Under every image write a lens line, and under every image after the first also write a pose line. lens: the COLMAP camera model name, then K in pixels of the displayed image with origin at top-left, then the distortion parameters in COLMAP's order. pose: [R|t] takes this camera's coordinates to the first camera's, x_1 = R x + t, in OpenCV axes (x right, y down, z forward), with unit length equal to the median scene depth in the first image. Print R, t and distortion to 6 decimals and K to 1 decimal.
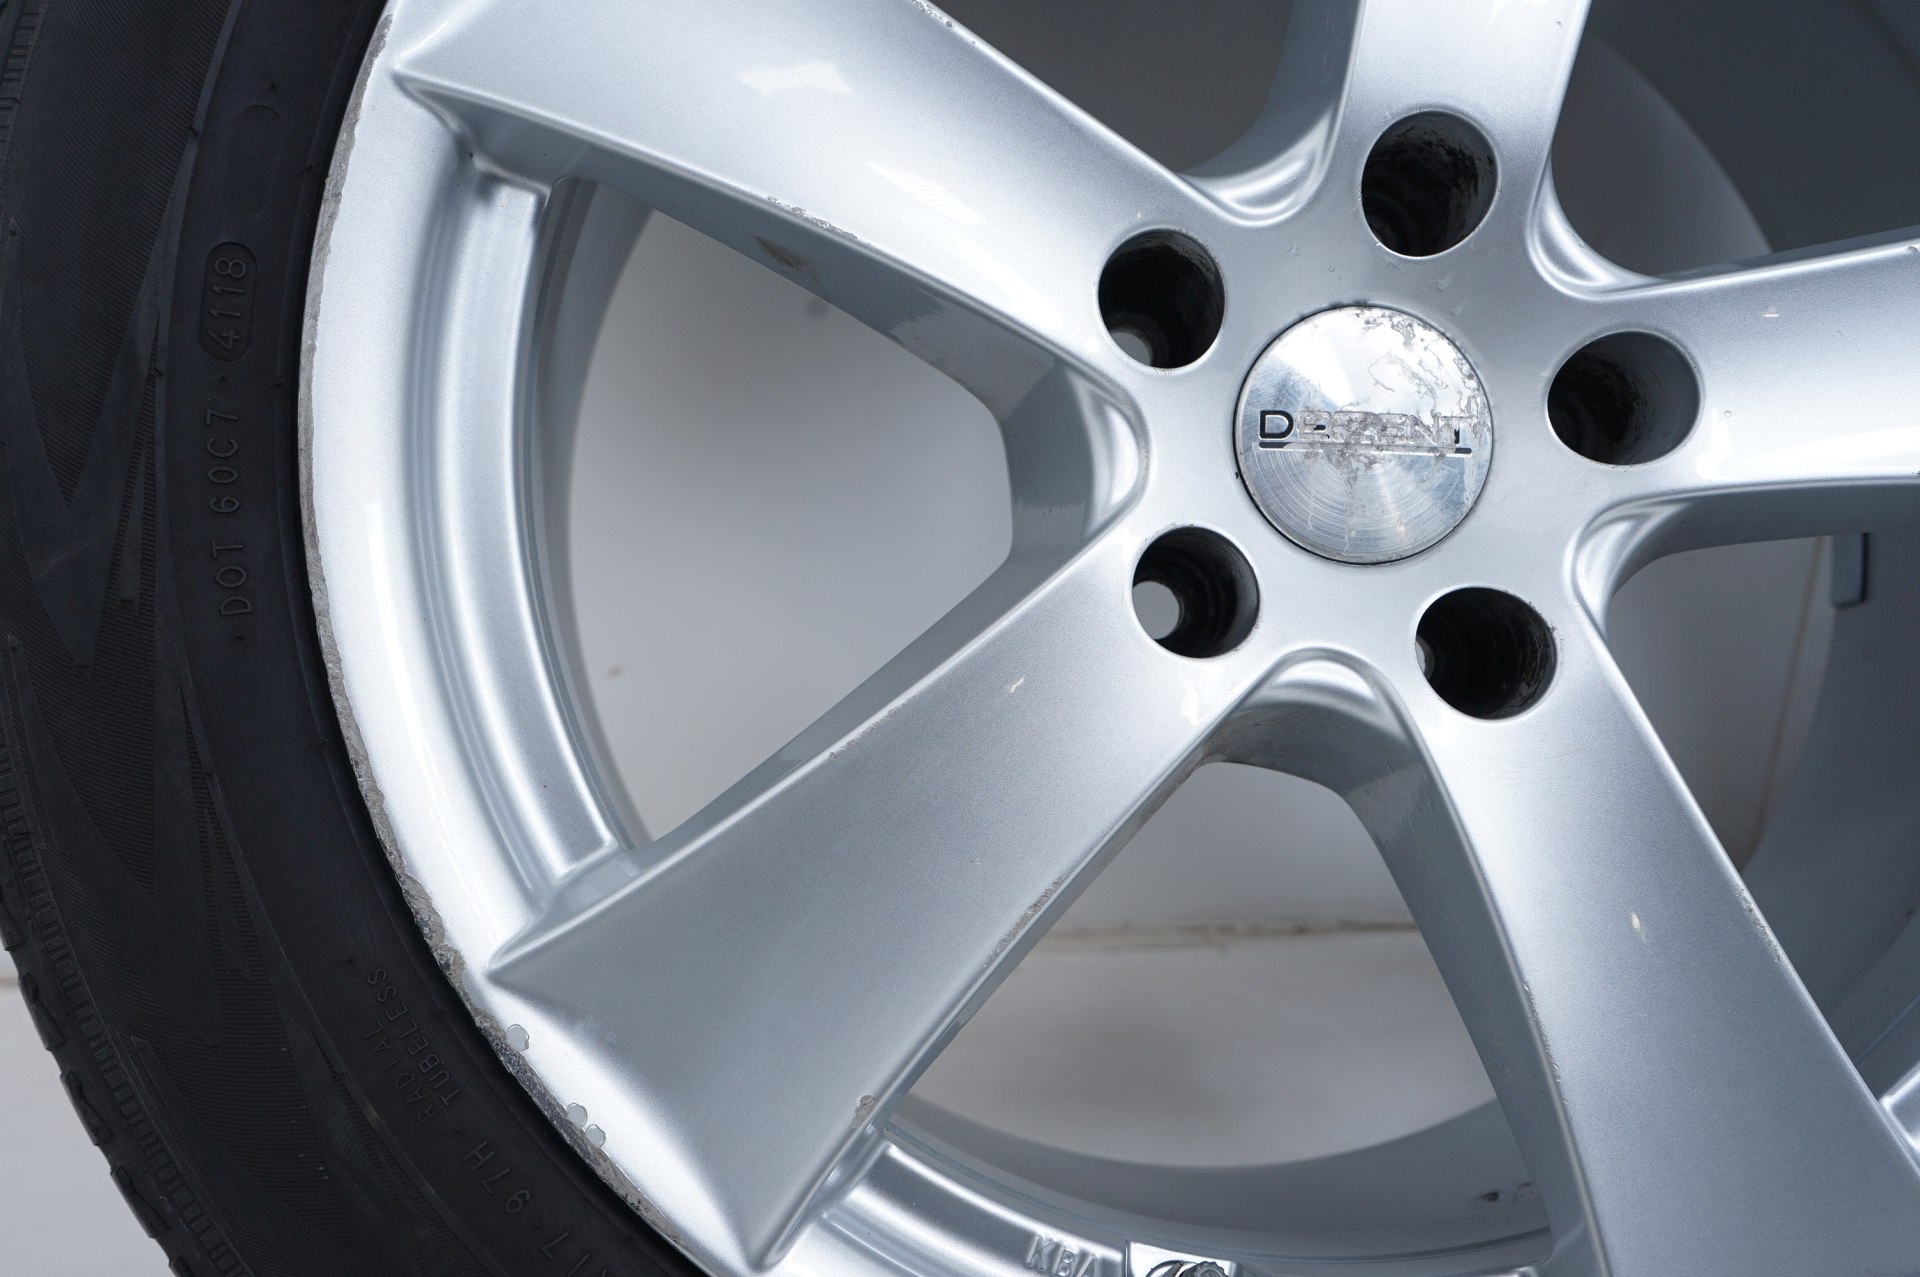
lens RADIAL K [[1945.4, 0, 960.0], [0, 1945.4, 638.5], [0, 0, 1]] dist [-0.001317, -0.006670]
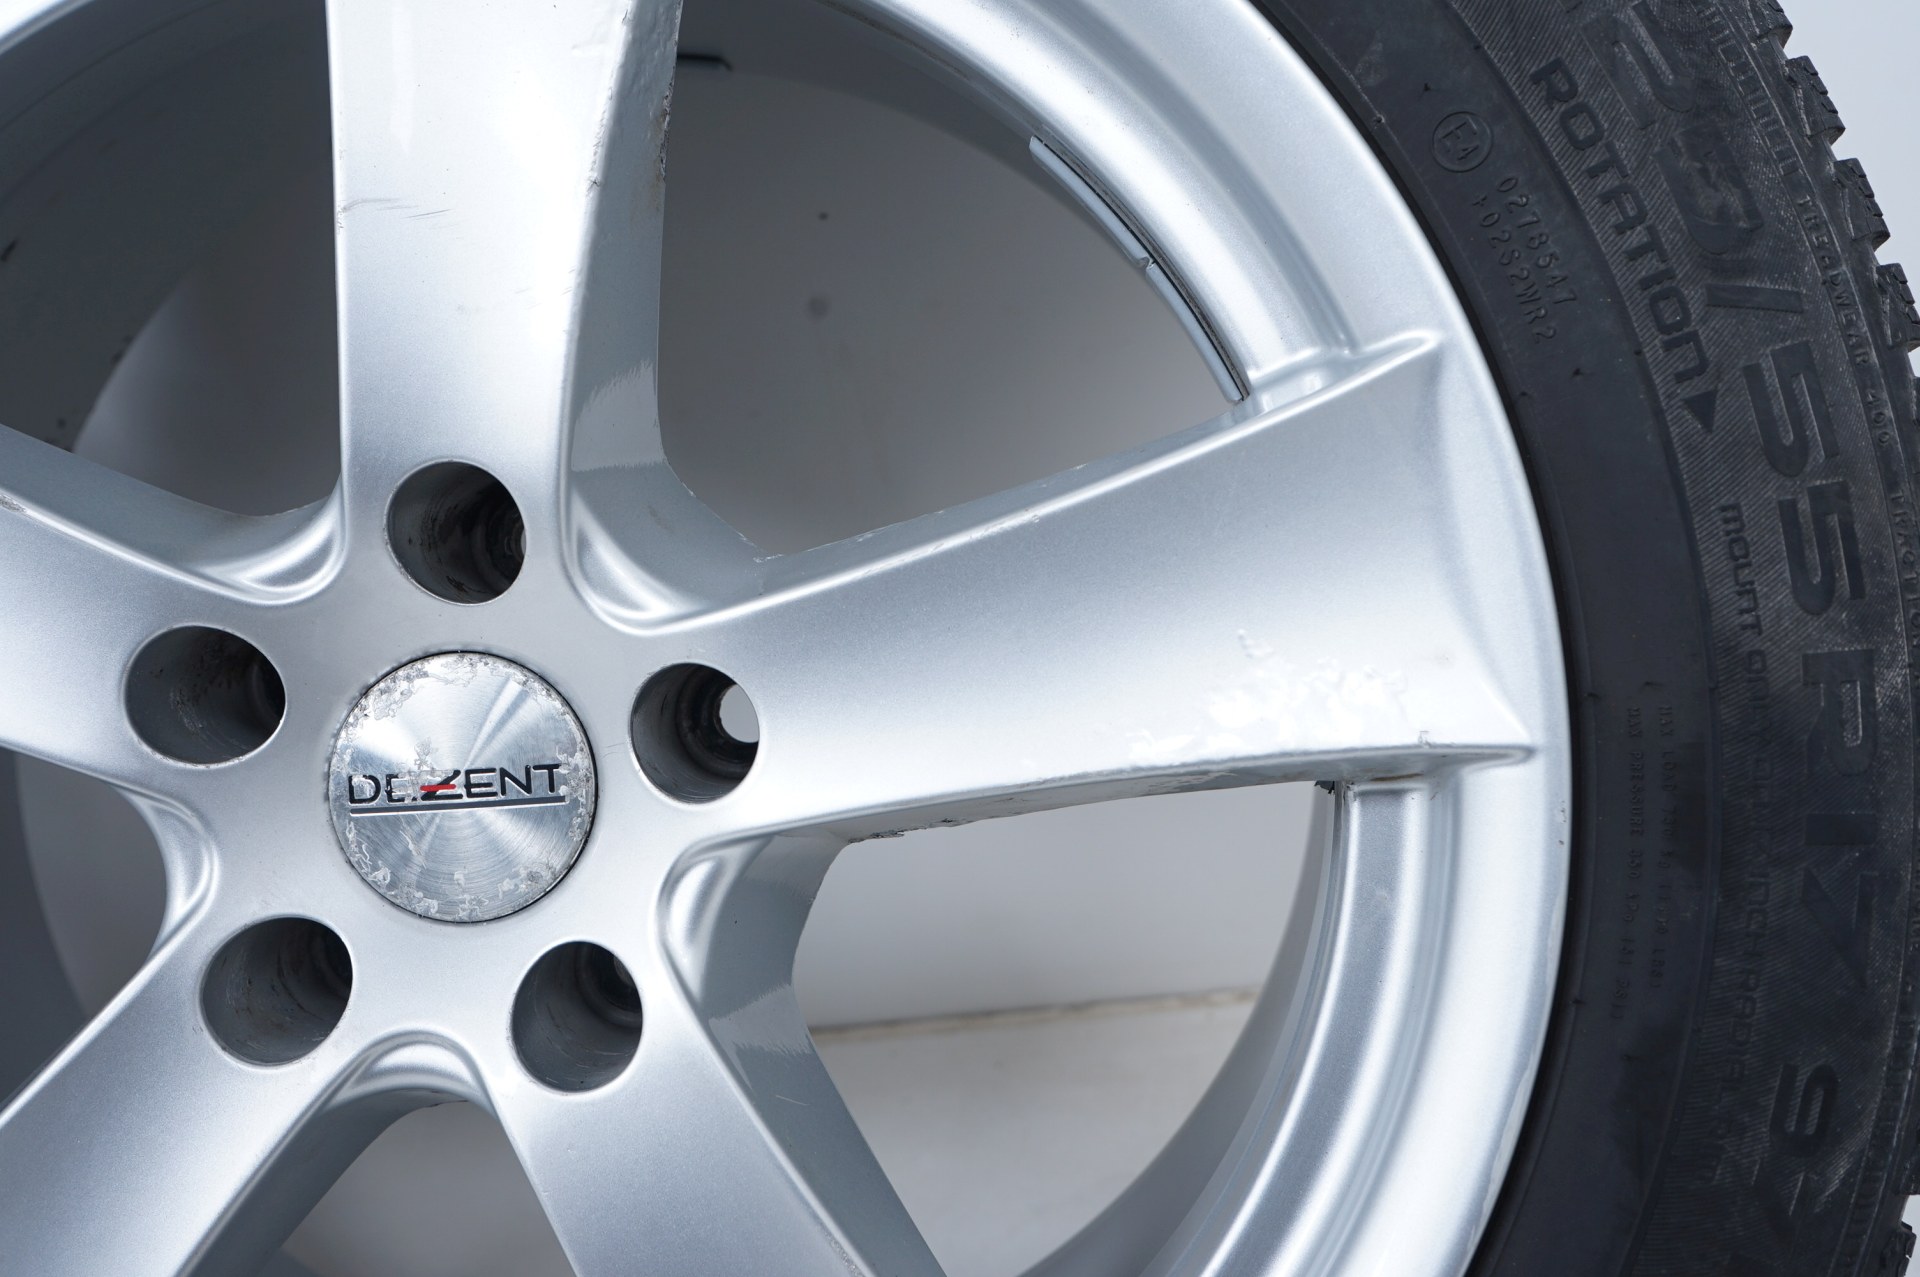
lens RADIAL K [[1945.4, 0, 960.0], [0, 1945.4, 638.5], [0, 0, 1]] dist [-0.001317, -0.006670]
pose [[0.982041, -0.125106, -0.141221, 0.609375], [0.133831, 0.989530, 0.054038, -0.201987], [0.132982, -0.071968, 0.988502, 0.094049]]
